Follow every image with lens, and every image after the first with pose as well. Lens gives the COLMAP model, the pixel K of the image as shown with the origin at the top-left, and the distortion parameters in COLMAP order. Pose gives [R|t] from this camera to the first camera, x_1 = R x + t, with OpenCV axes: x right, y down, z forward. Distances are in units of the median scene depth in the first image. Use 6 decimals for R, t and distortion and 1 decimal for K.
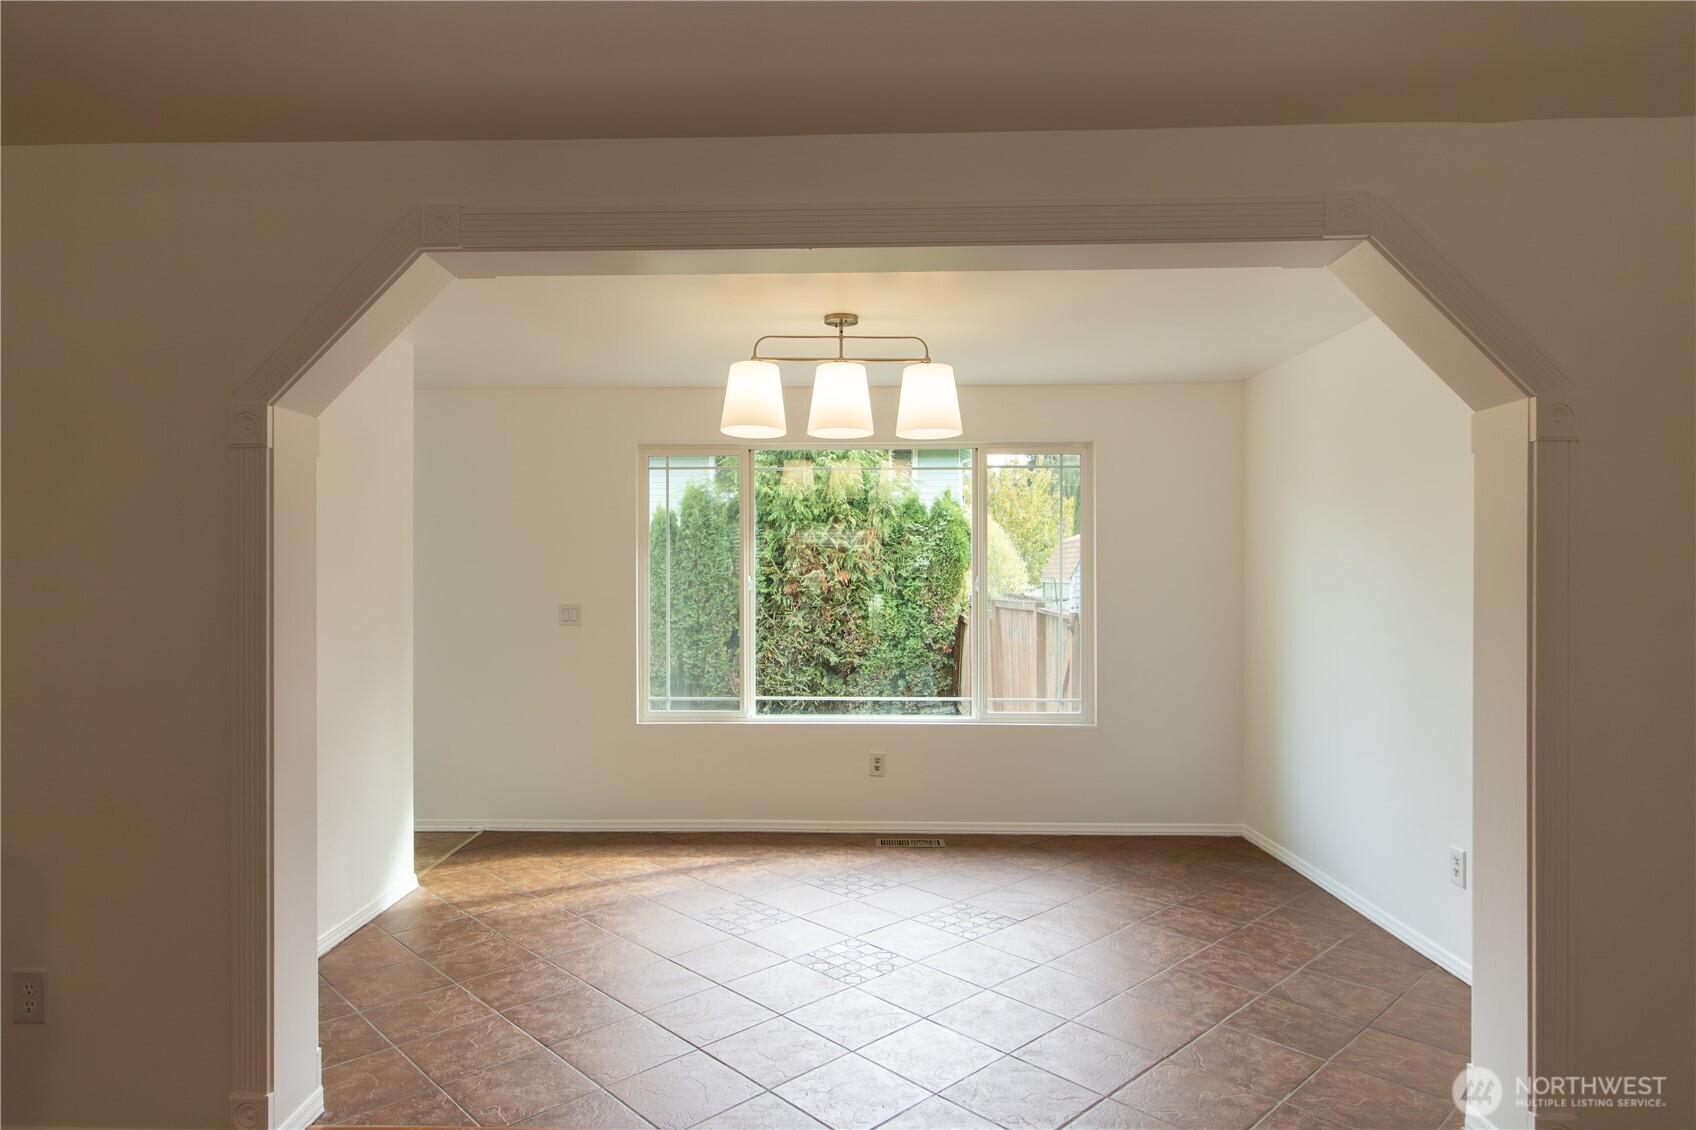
lens RADIAL K [[990.8, 0, 824.0], [0, 990.8, 581.4], [0, 0, 1]] dist [-0.000605, 0.000100]
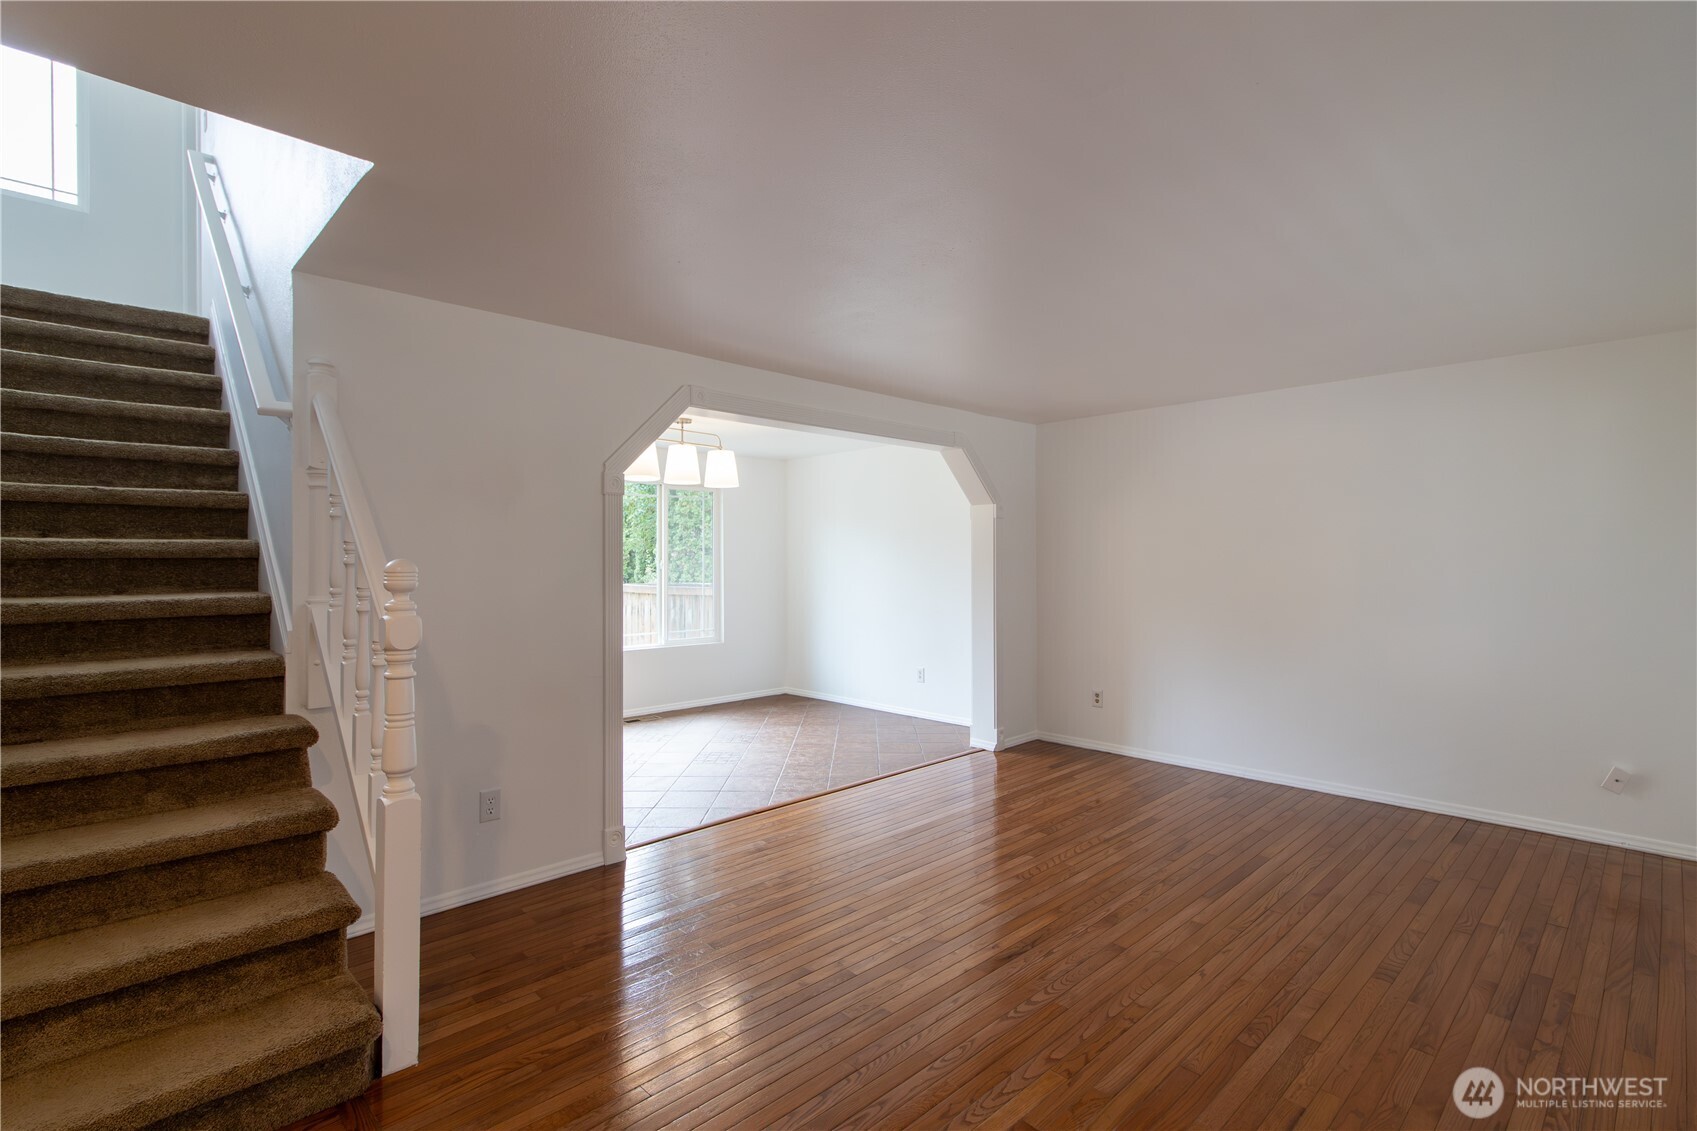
lens RADIAL K [[802.4, 0, 848.5], [0, 802.4, 565.5], [0, 0, 1]] dist [0.000169, -0.000055]
pose [[0.693151, -0.004870, 0.720776, -0.199486], [0.004404, 0.999987, 0.002522, 0.000352], [-0.720779, 0.001427, 0.693164, -0.059675]]
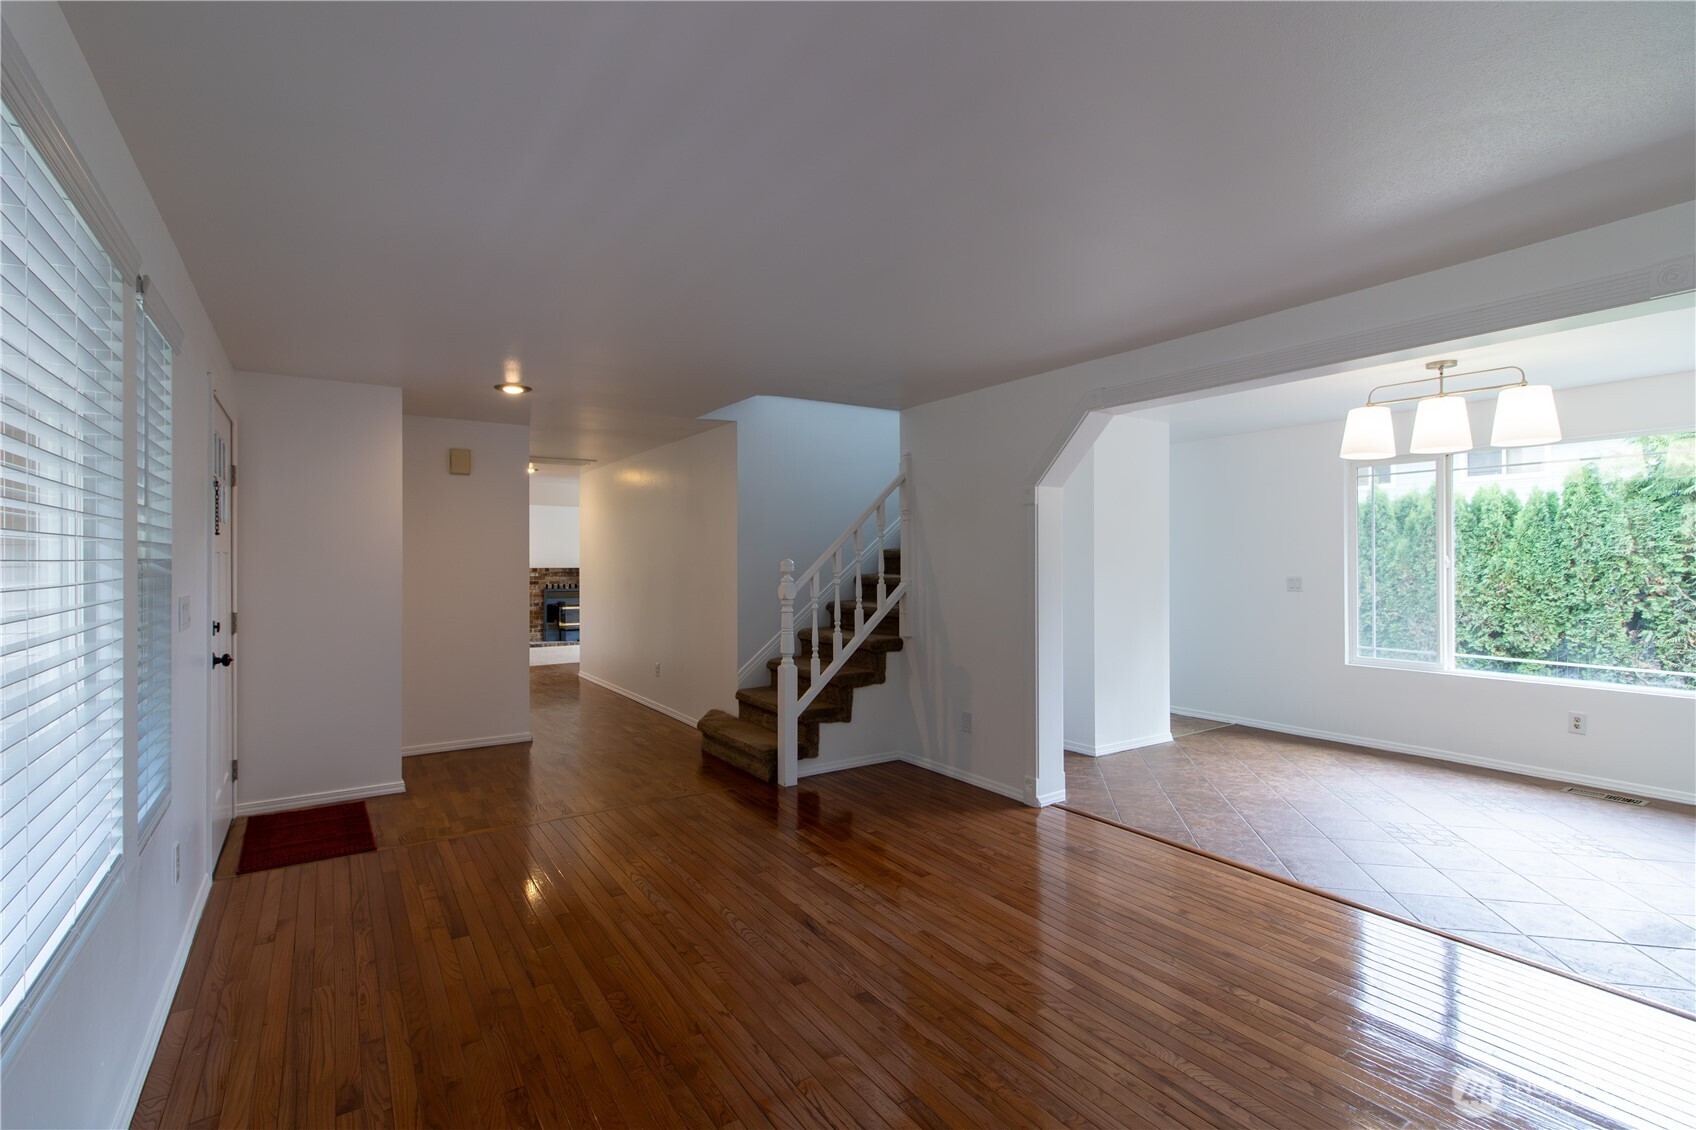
lens RADIAL K [[795.2, 0, 845.4], [0, 795.2, 558.4], [0, 0, 1]] dist [0.005049, 0.000344]
pose [[0.574911, -0.003105, -0.818210, 0.102967], [0.001378, 0.999995, -0.002826, -0.000304], [0.818215, 0.000497, 0.574912, -0.065172]]
